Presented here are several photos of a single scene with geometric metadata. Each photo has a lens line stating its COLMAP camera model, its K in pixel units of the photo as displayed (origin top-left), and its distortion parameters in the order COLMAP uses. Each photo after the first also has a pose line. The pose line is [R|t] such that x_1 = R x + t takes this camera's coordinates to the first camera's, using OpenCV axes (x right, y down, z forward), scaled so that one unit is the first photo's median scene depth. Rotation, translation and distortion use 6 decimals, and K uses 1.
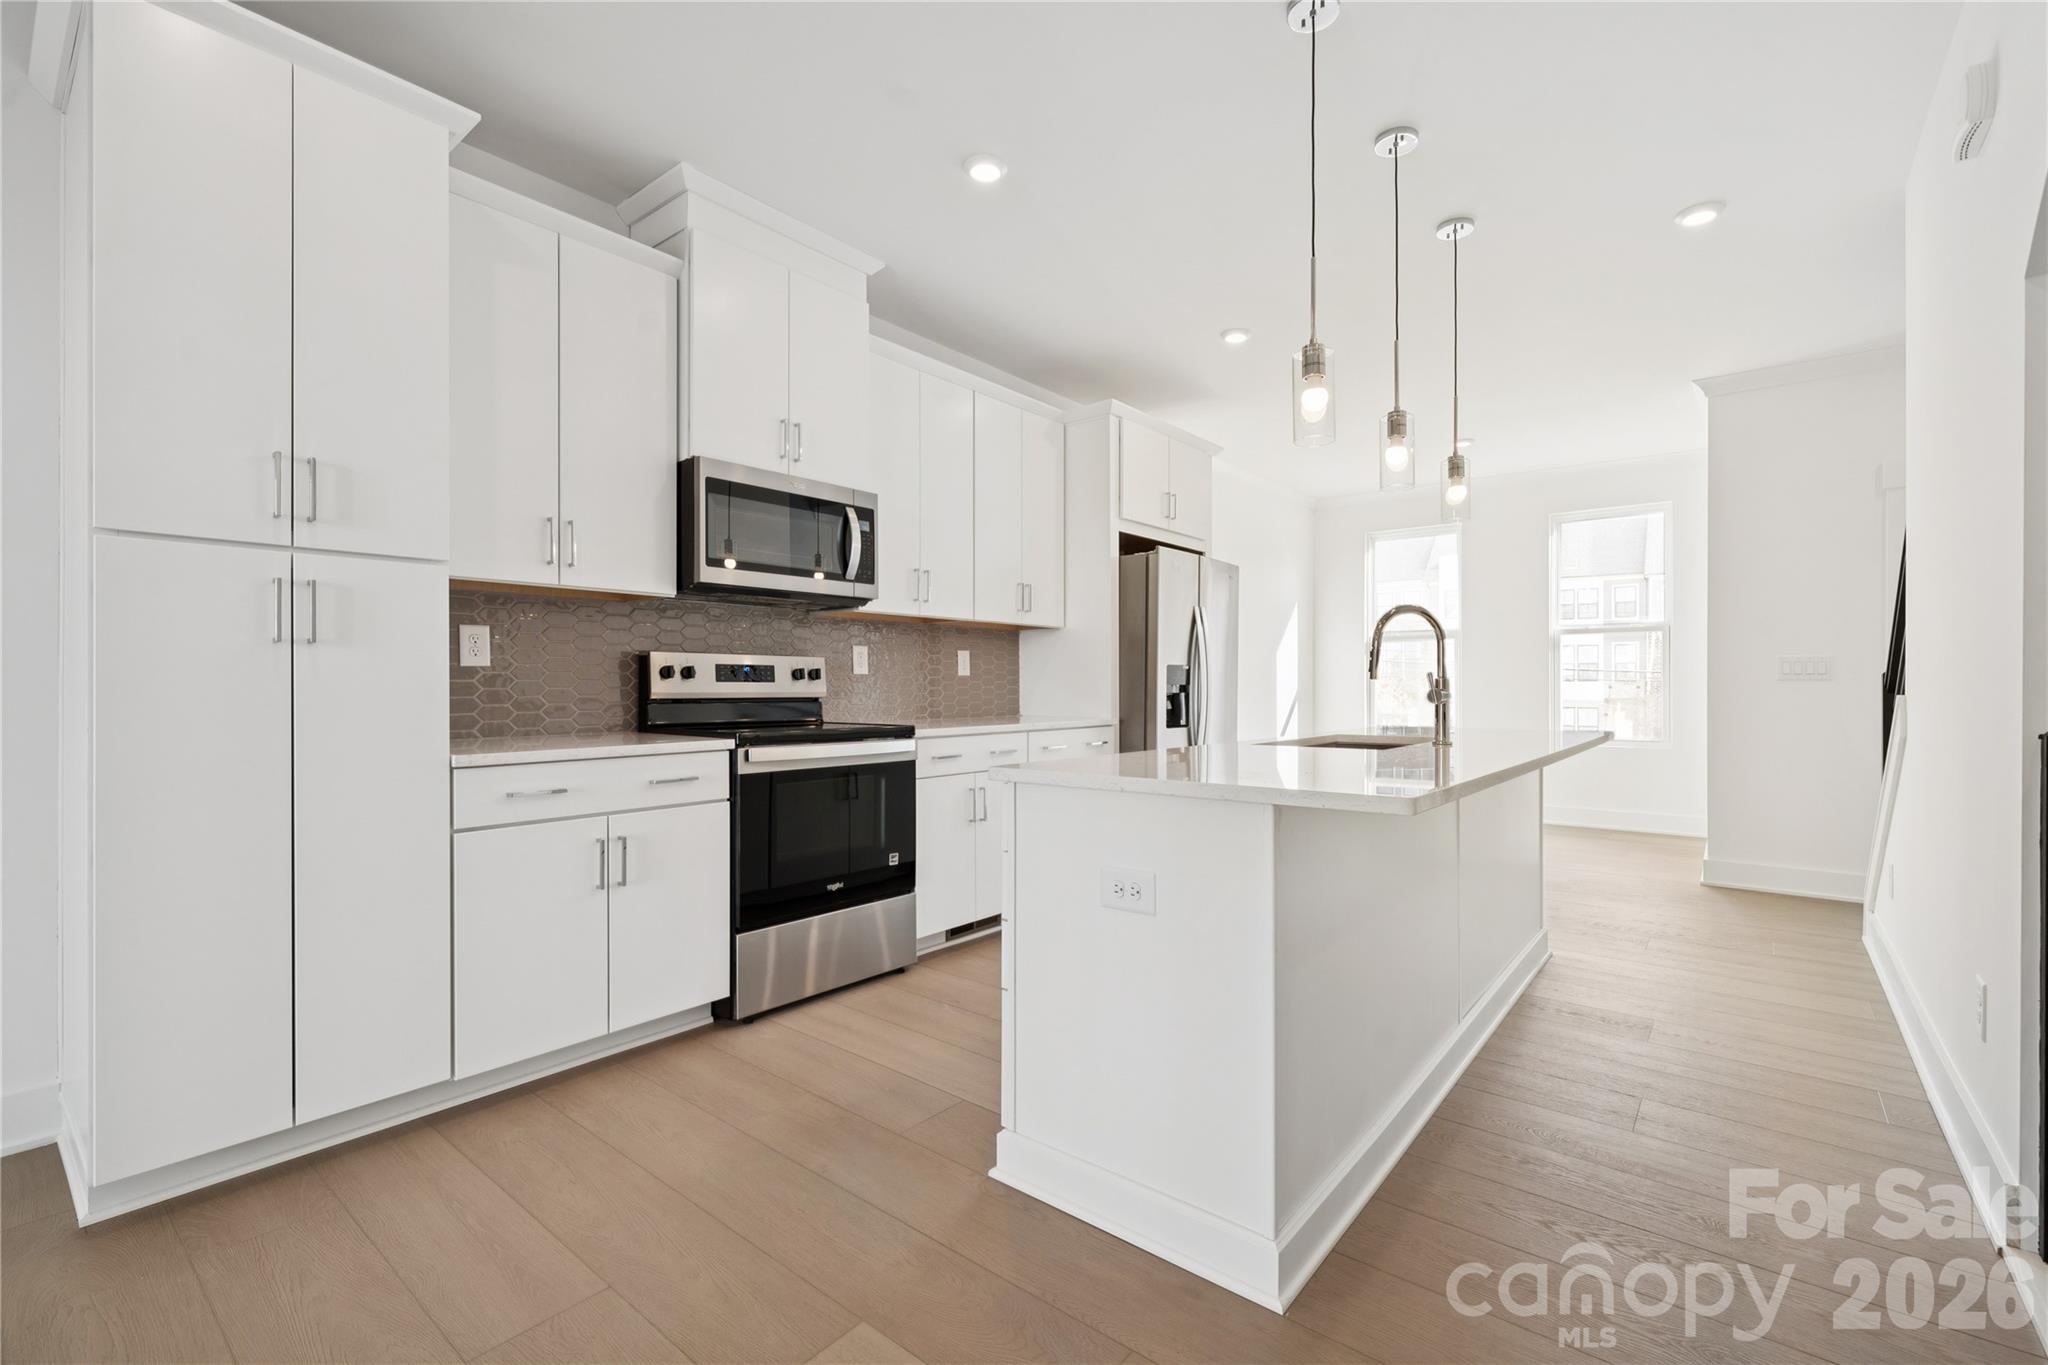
lens RADIAL K [[878.3, 0, 1024.0], [0, 878.3, 682.5], [0, 0, 1]] dist [-0.009693, -0.000497]
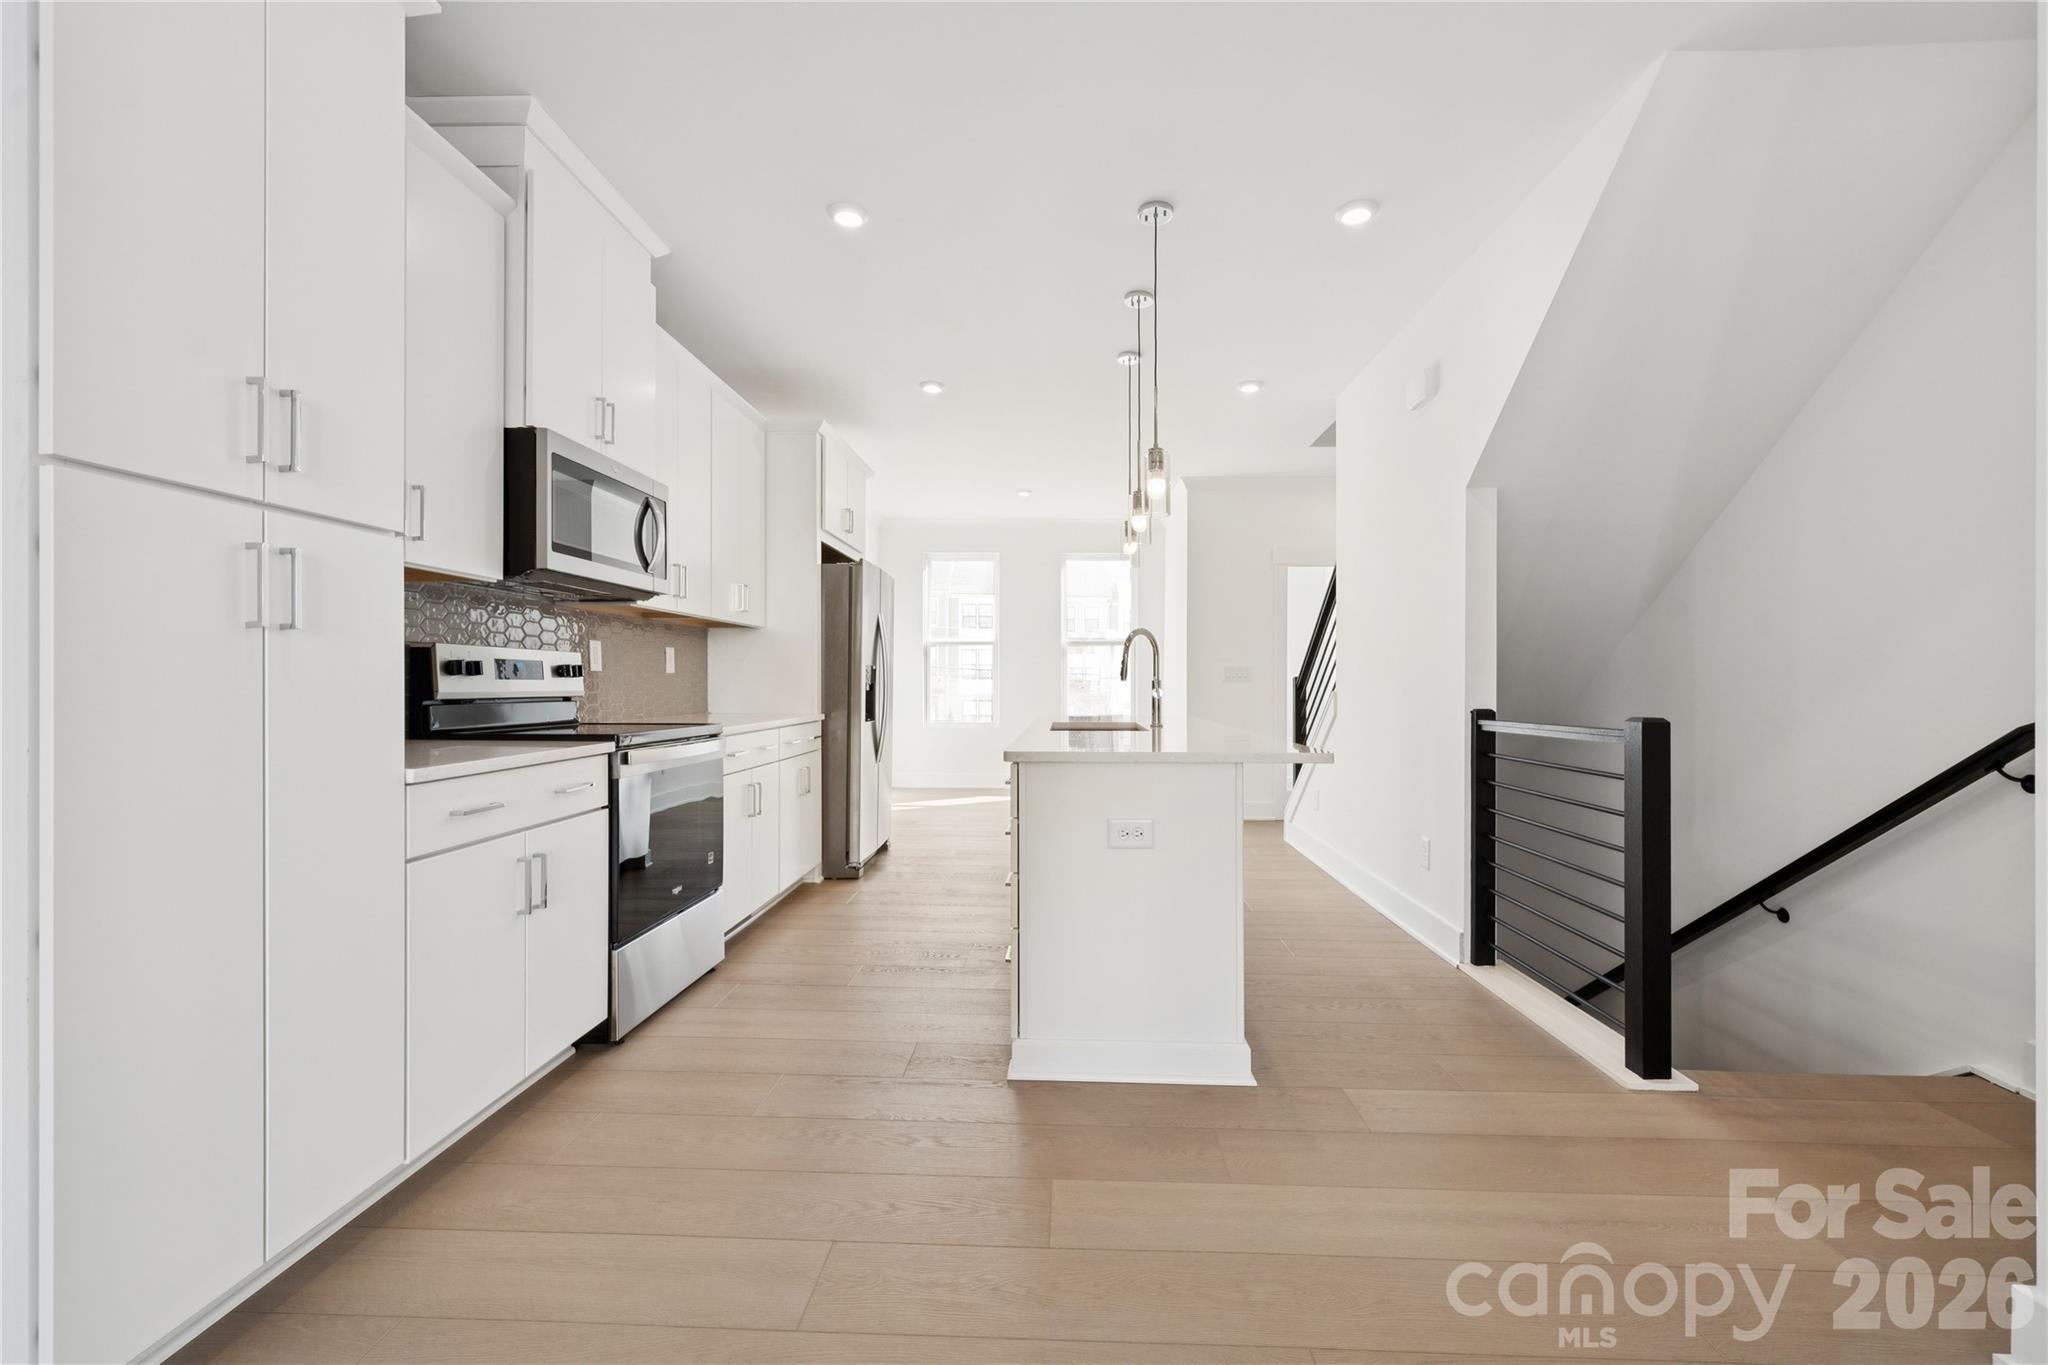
lens RADIAL K [[850.4, 0, 1025.5], [0, 850.4, 676.2], [0, 0, 1]] dist [0.000067, -0.000064]
pose [[0.801418, 0.008245, 0.598047, -0.484409], [-0.007239, 0.999965, -0.004086, -0.004316], [-0.598060, -0.001055, 0.801450, 0.008281]]
